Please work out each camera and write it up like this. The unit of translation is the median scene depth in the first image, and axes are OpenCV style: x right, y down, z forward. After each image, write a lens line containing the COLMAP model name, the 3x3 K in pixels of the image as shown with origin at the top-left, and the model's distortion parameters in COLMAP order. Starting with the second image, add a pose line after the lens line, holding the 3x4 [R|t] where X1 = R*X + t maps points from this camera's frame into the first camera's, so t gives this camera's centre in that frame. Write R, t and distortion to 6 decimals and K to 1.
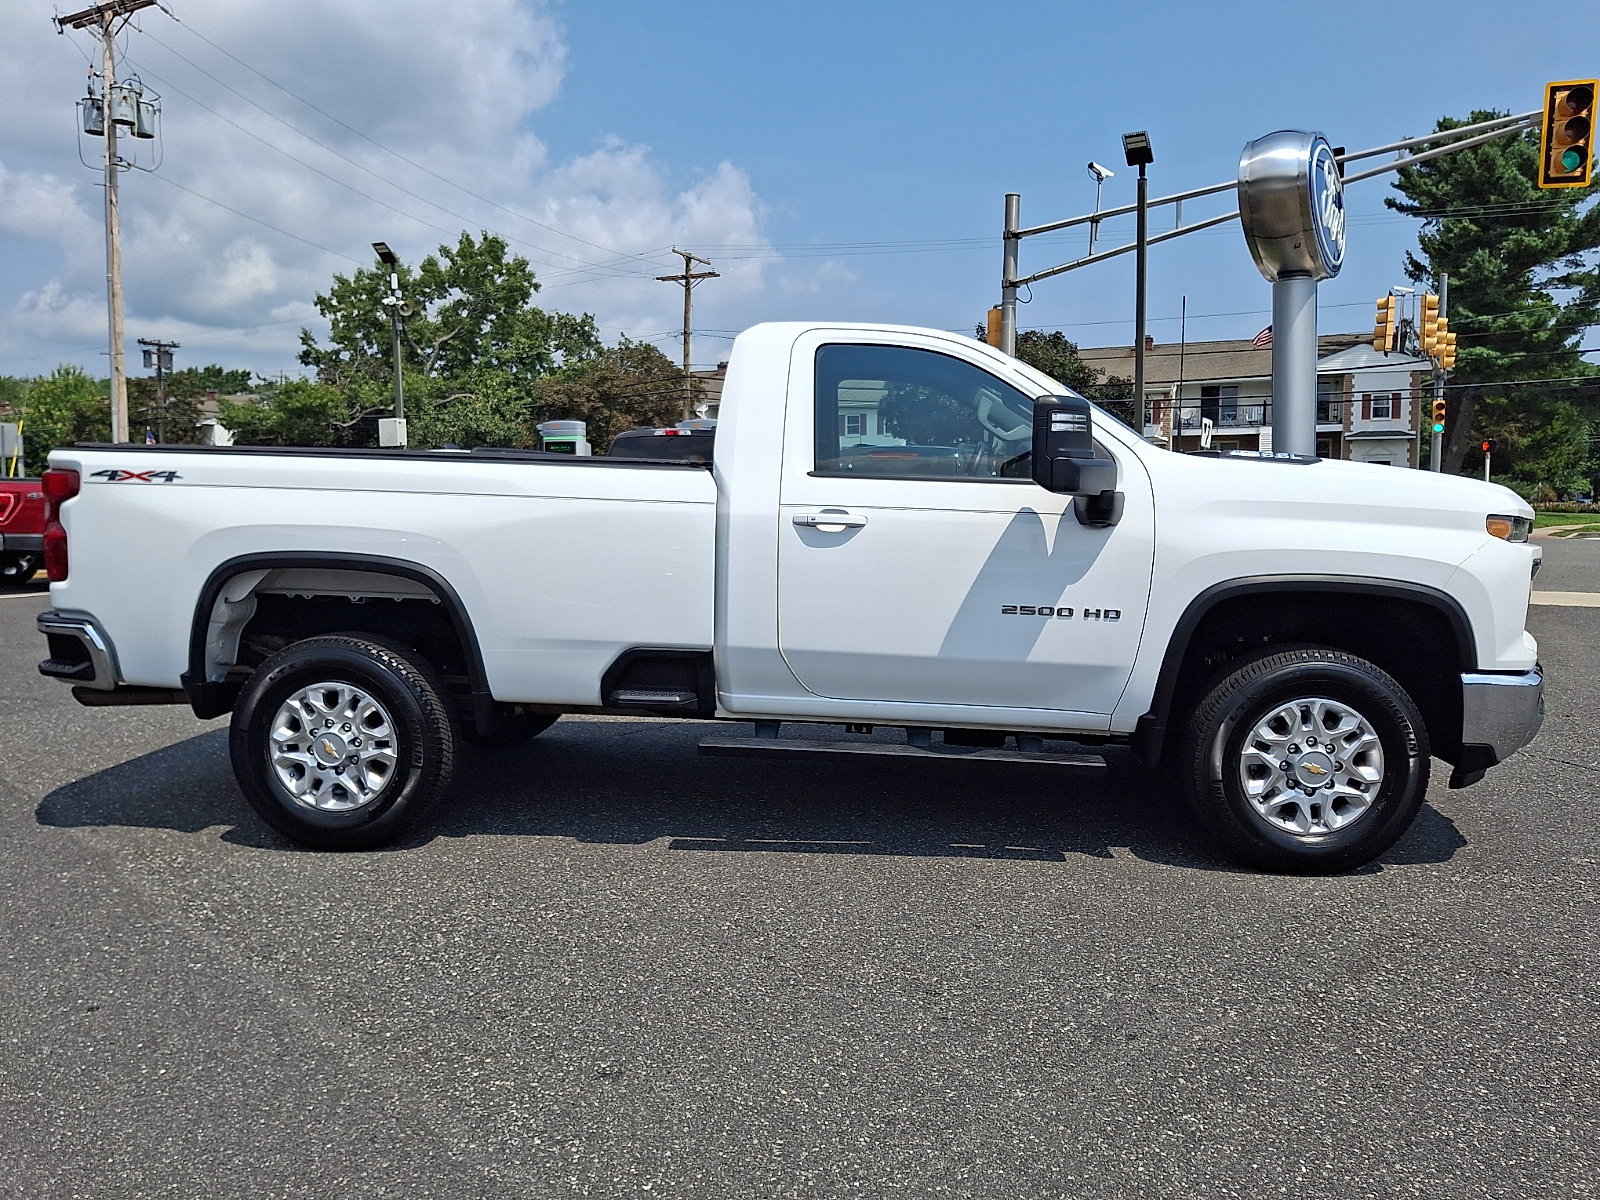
lens RADIAL K [[1220.0, 0, 809.9], [0, 1220.0, 607.7], [0, 0, 1]] dist [0.080078, -0.145236]
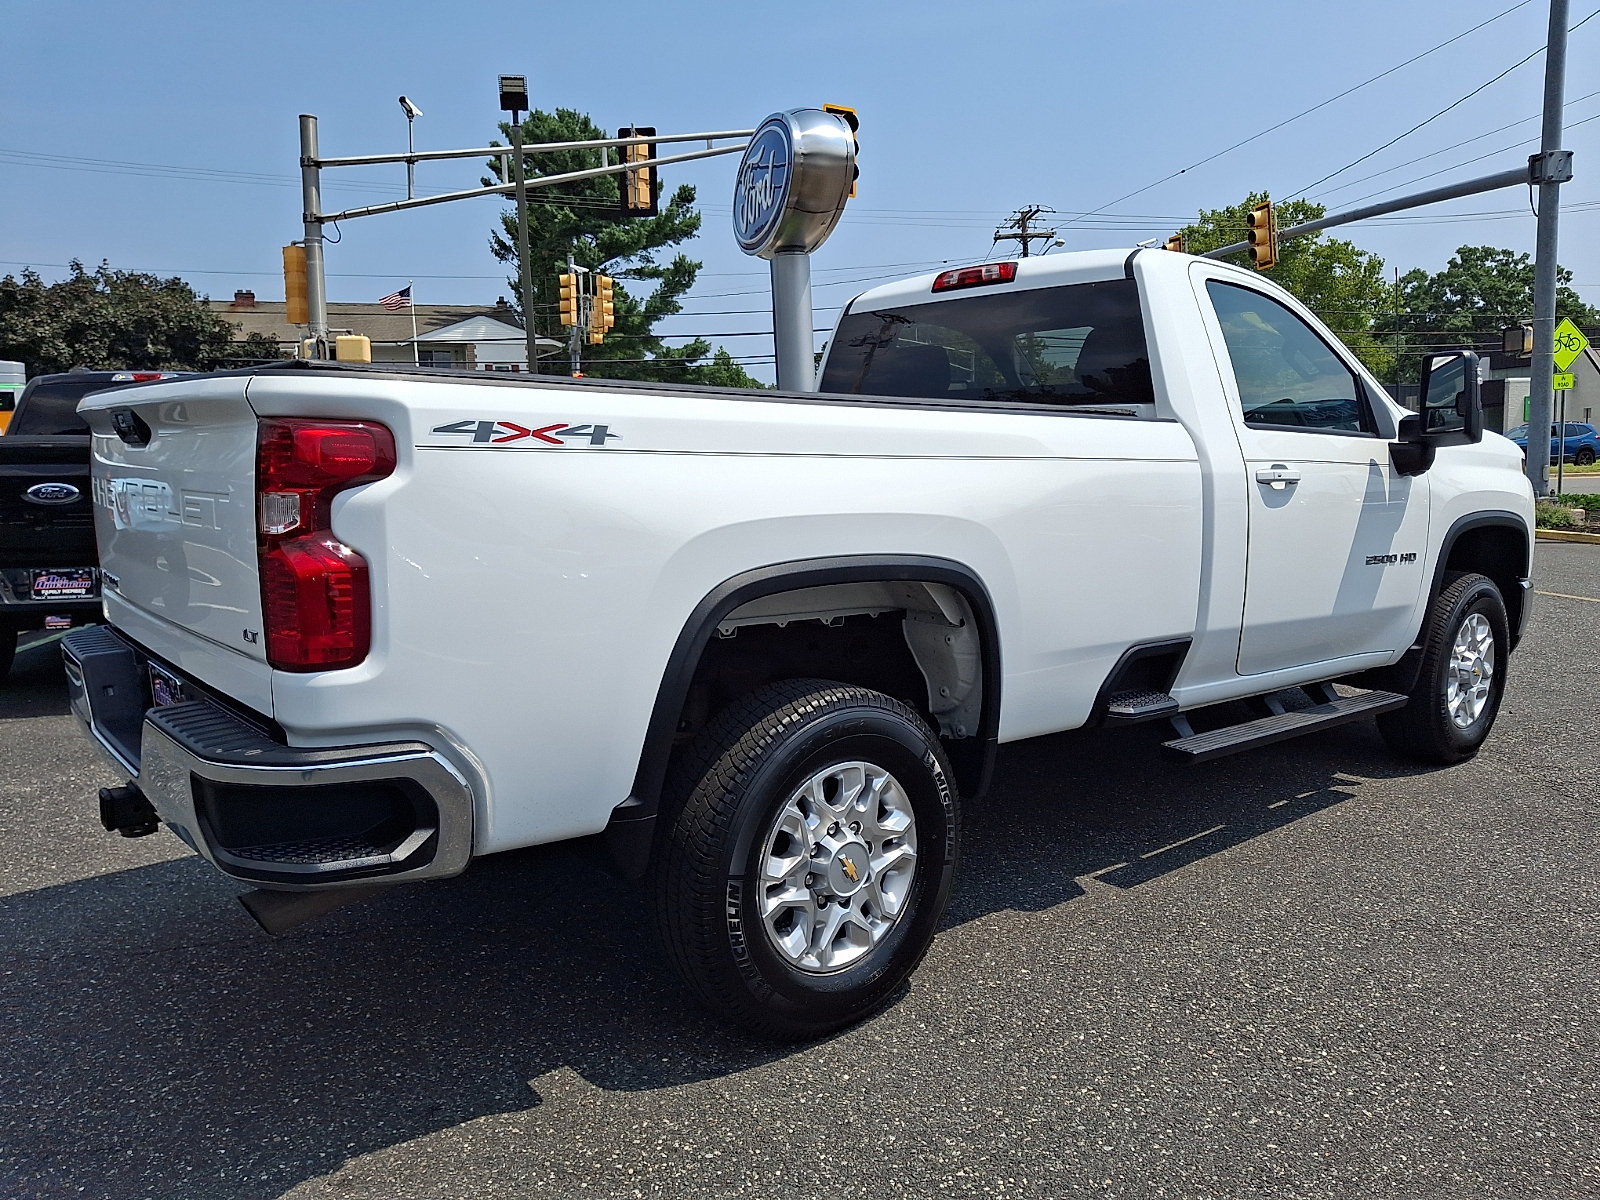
lens RADIAL K [[1202.2, 0, 800.3], [0, 1202.2, 590.4], [0, 0, 1]] dist [0.100120, -0.142188]
pose [[0.714049, -0.093655, 0.693803, -0.242414], [0.084314, 0.995303, 0.047579, -0.016888], [-0.695000, 0.024524, 0.718592, 0.168520]]
